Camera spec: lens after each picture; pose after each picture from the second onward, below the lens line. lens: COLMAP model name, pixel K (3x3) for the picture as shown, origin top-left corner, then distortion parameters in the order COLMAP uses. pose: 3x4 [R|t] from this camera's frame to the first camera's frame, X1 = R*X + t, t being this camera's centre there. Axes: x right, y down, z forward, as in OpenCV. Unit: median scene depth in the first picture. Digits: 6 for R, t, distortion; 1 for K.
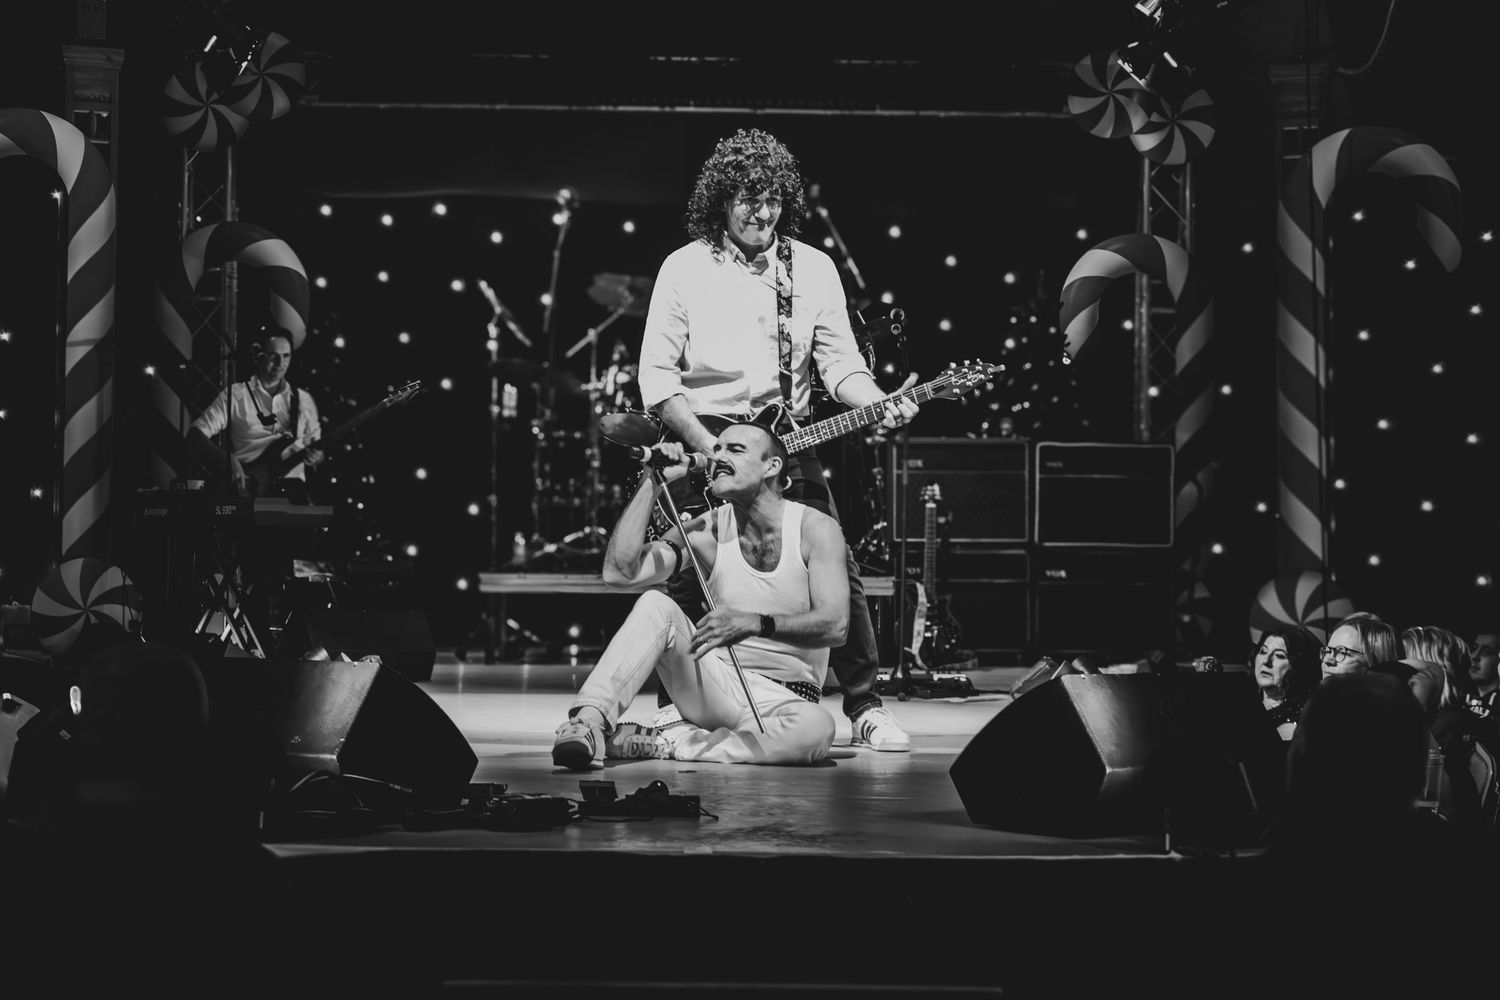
lens RADIAL K [[3002.2, 0, 724.0], [0, 3002.2, 507.2], [0, 0, 1]] dist [0.042890, -0.124080]
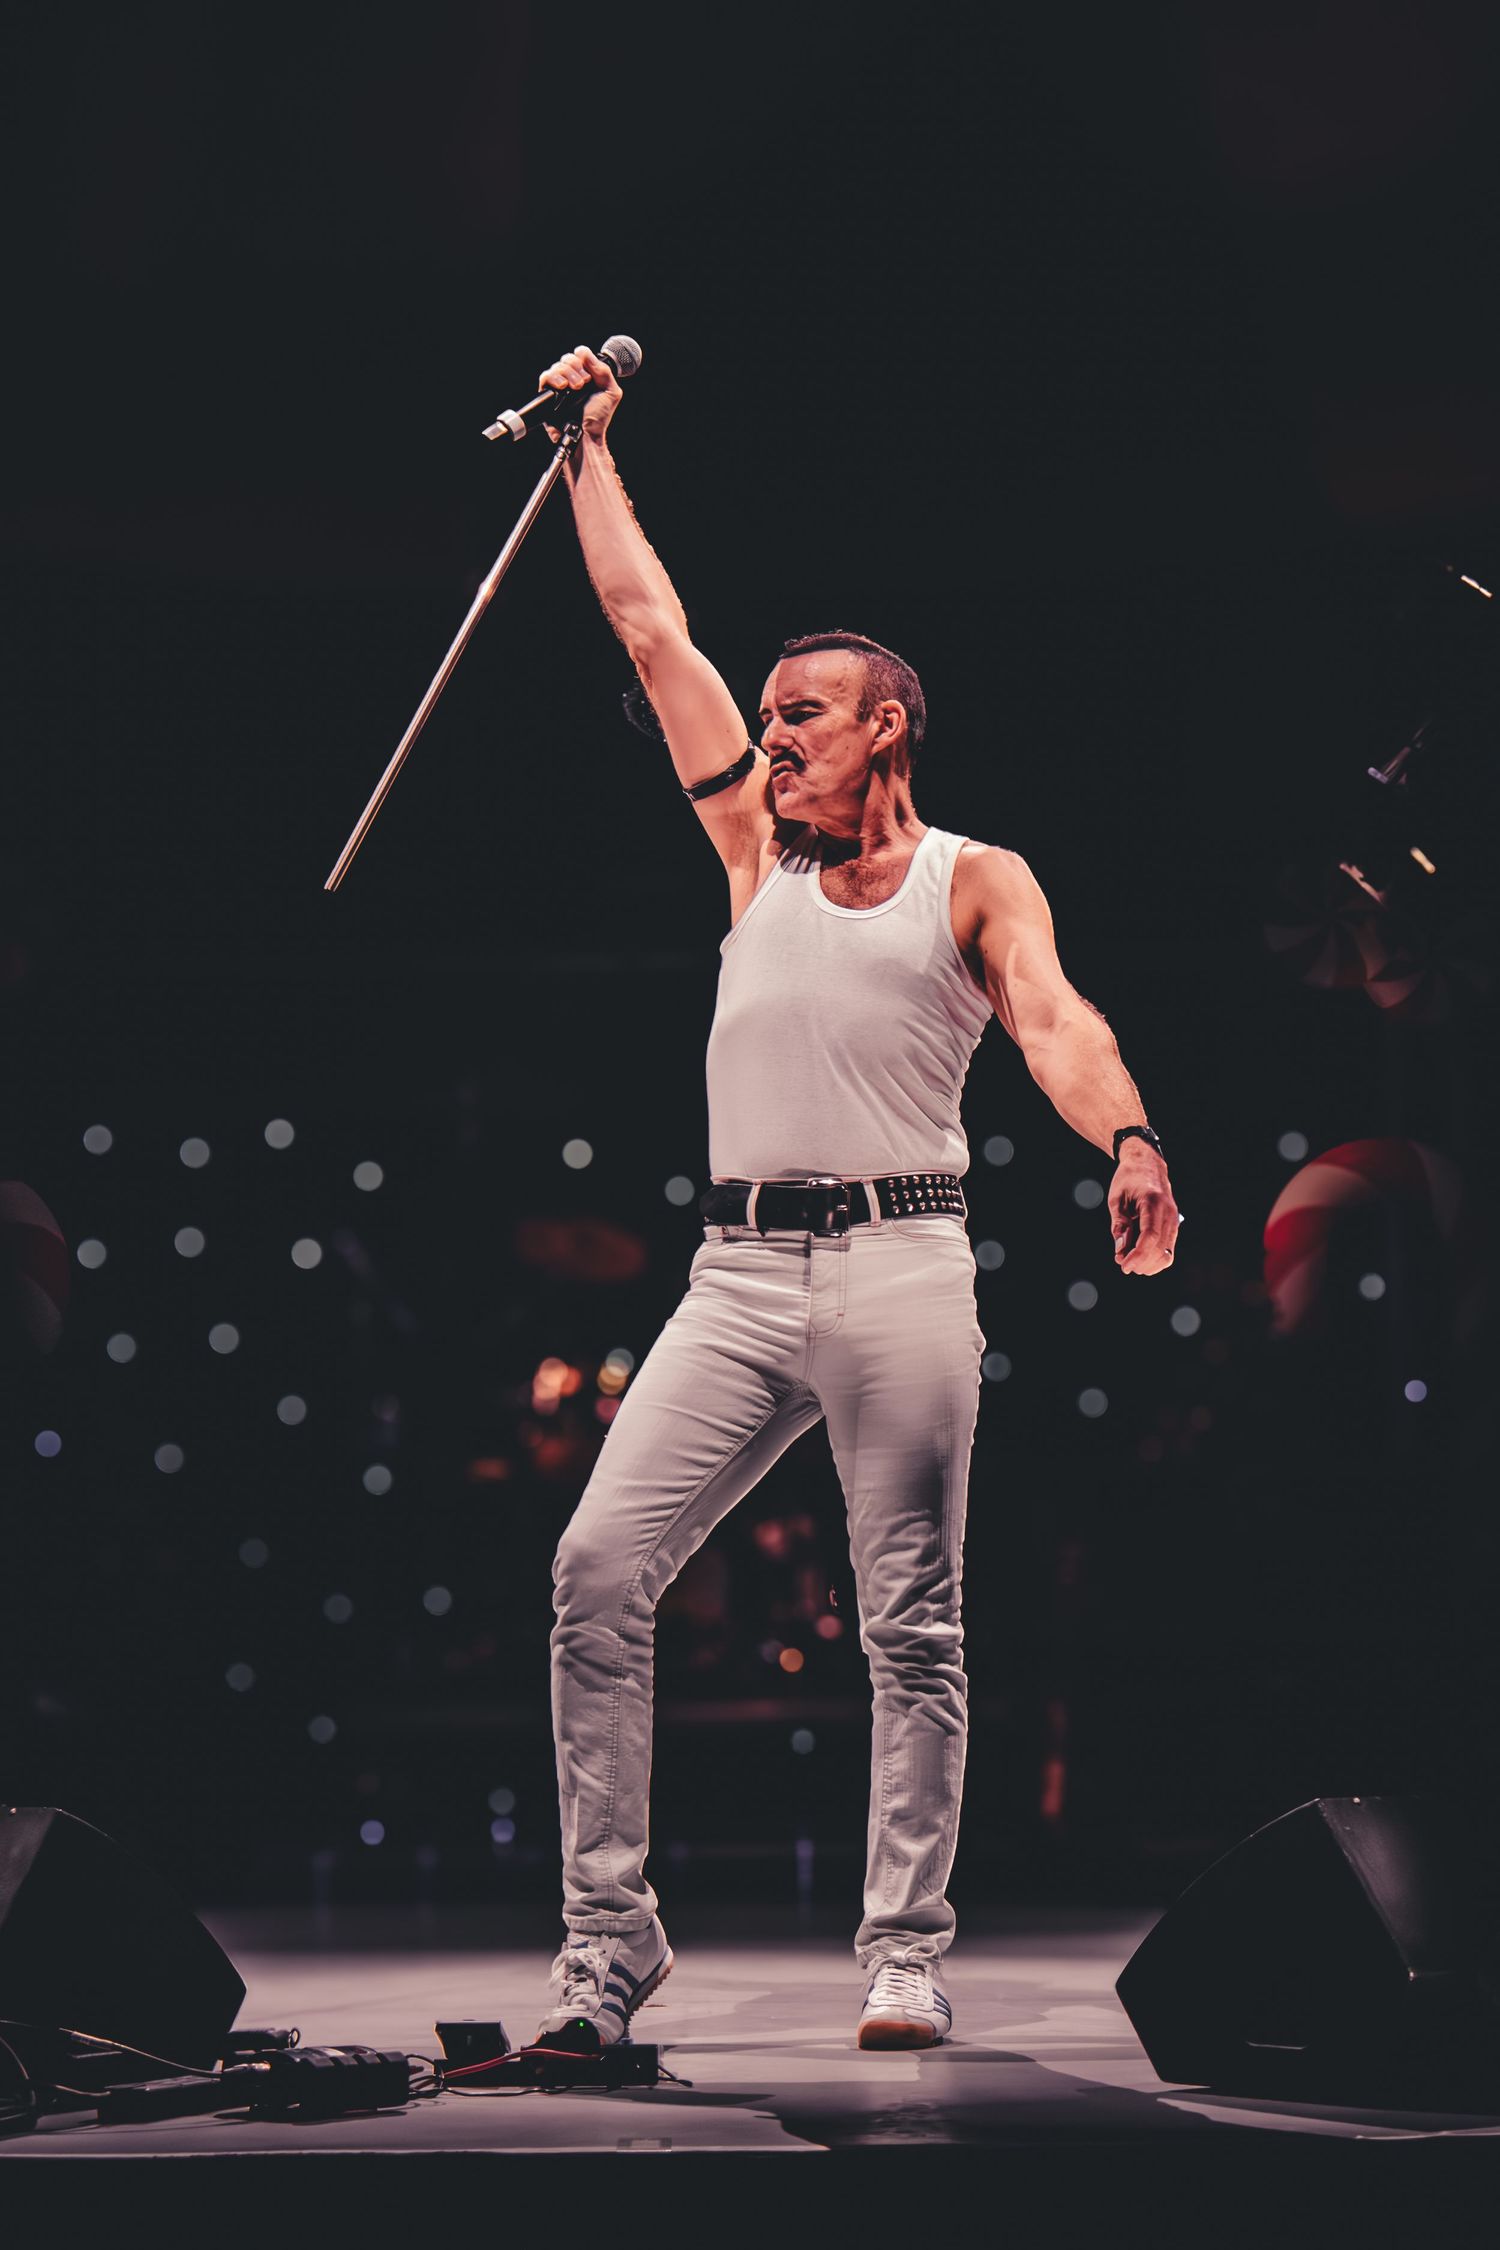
lens RADIAL K [[4503.3, 0, 750.0], [0, 4503.3, 1125.0], [0, 0, 1]] dist [0.042890, -0.124080]
pose [[0.999669, -0.025707, 0.001338, 0.004400], [0.025697, 0.993471, -0.111154, 0.008356], [0.001528, 0.111151, 0.993802, 0.065061]]
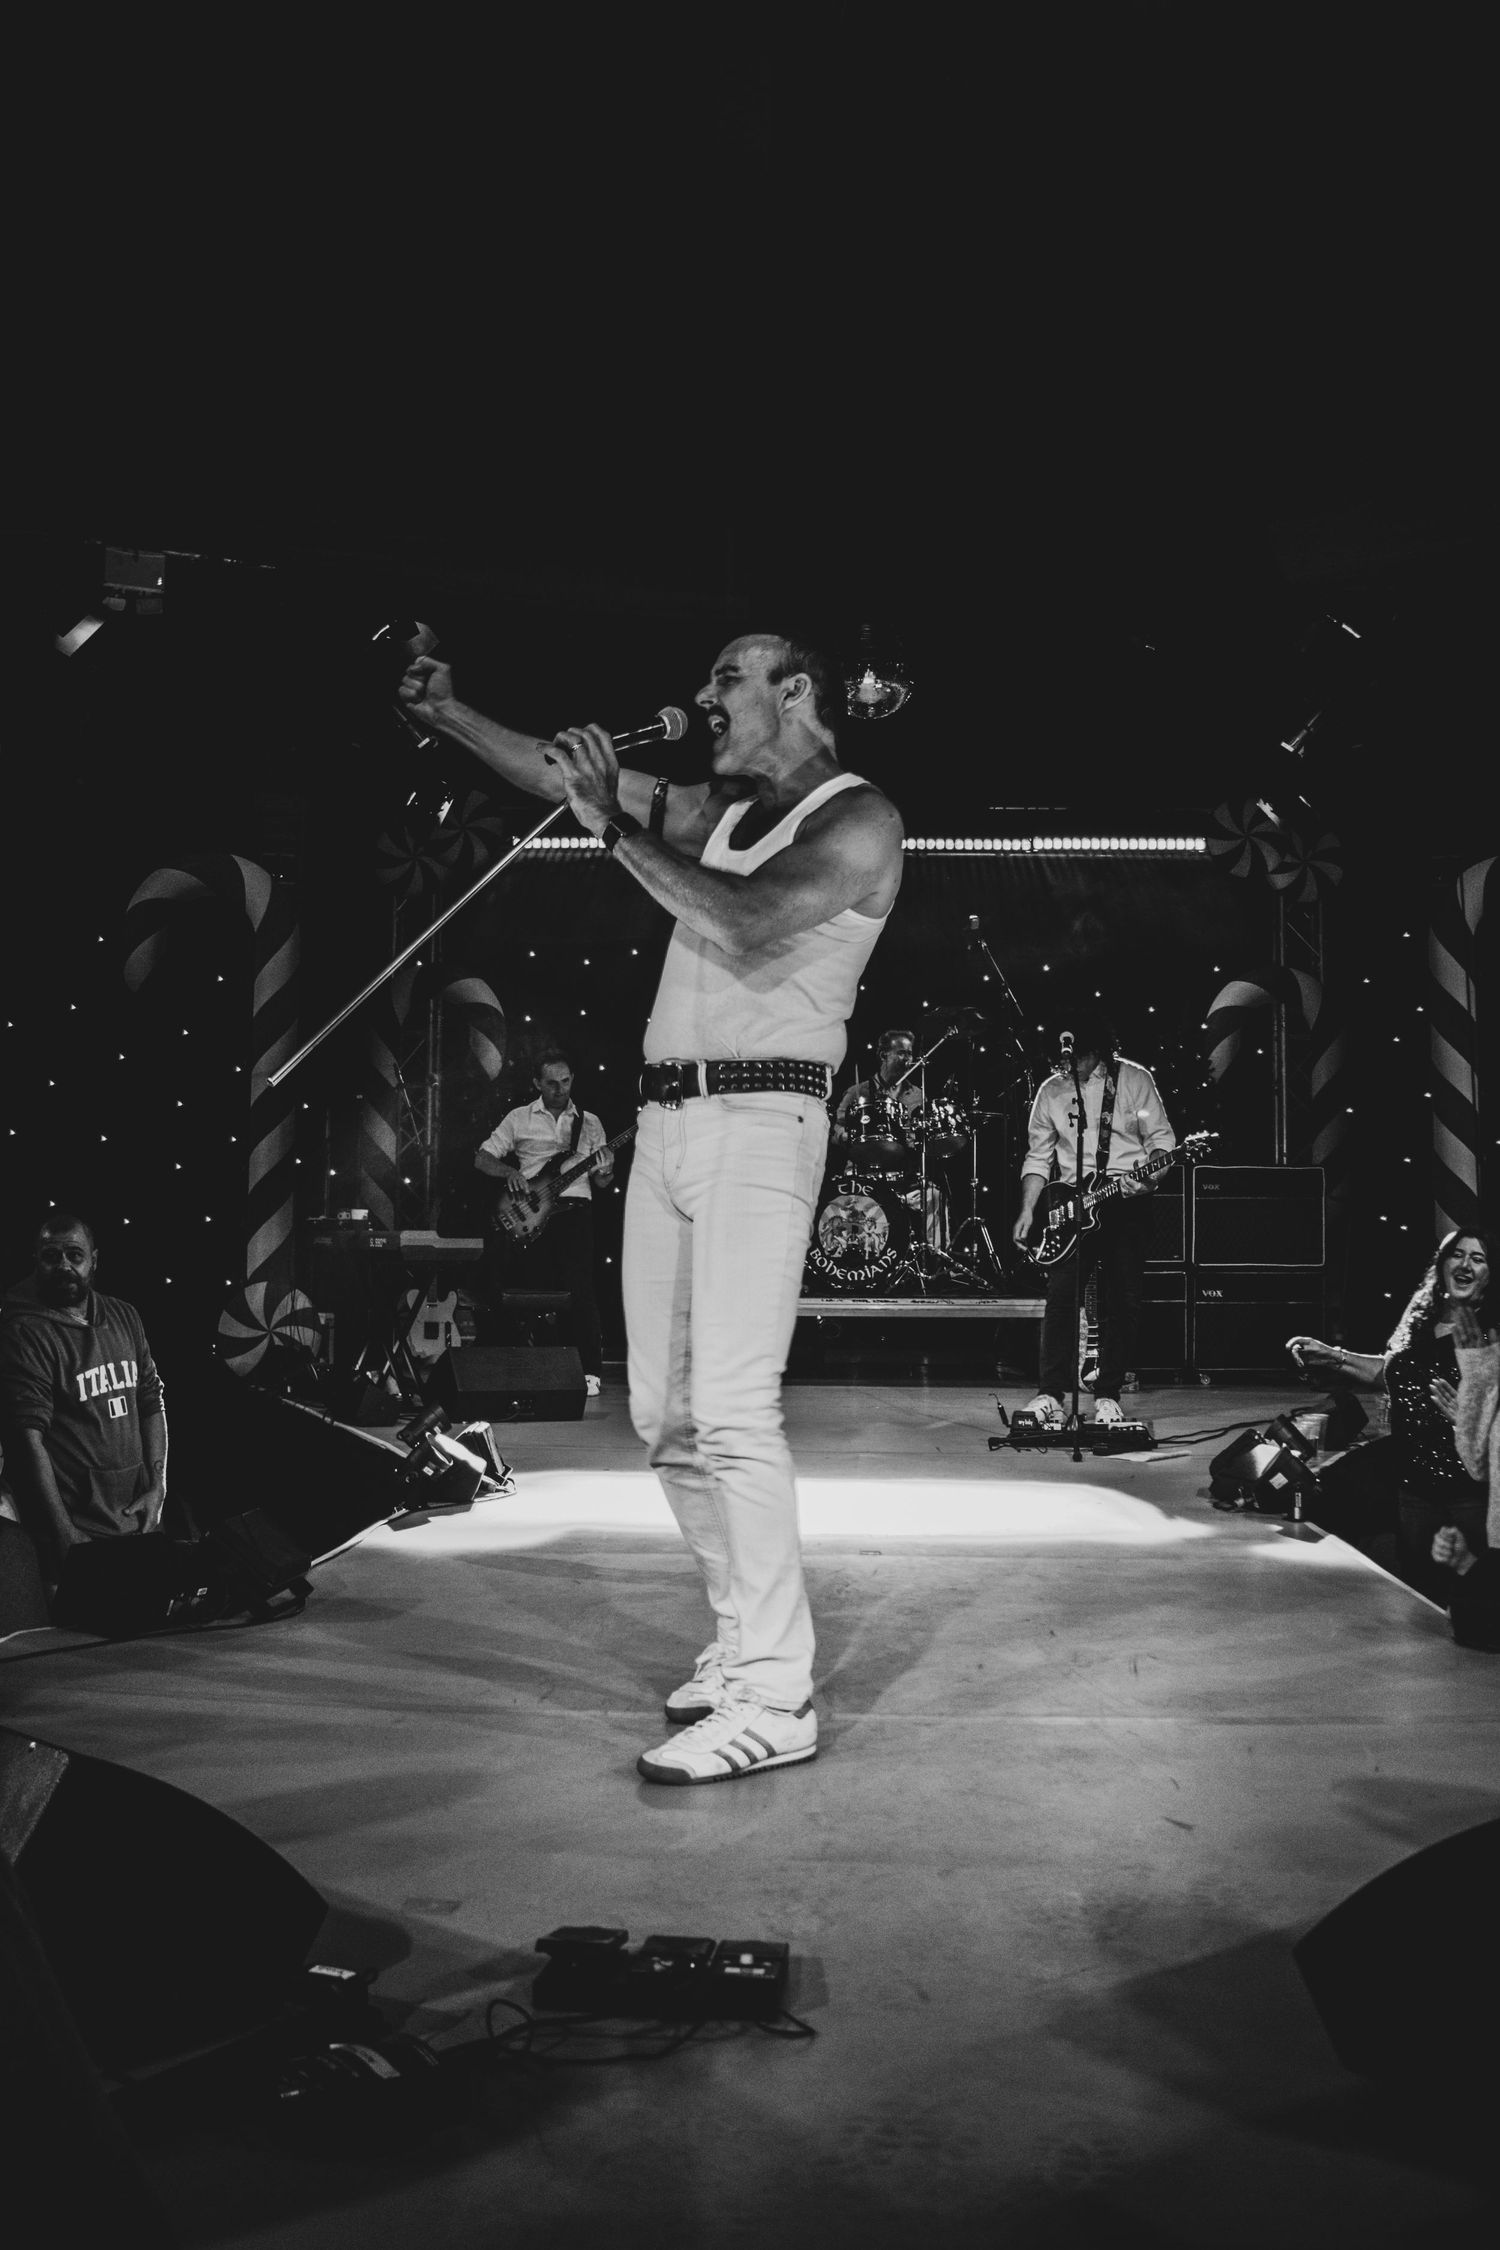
lens RADIAL K [[2175.9, 0, 746.1], [0, 2175.9, 1047.1], [0, 0, 1]] dist [-0.197580, 0.003318]
pose [[0.997418, -0.007466, -0.071421, 0.004554], [0.002696, 0.997772, -0.066657, -0.012484], [0.071760, 0.066293, 0.995216, 0.243387]]
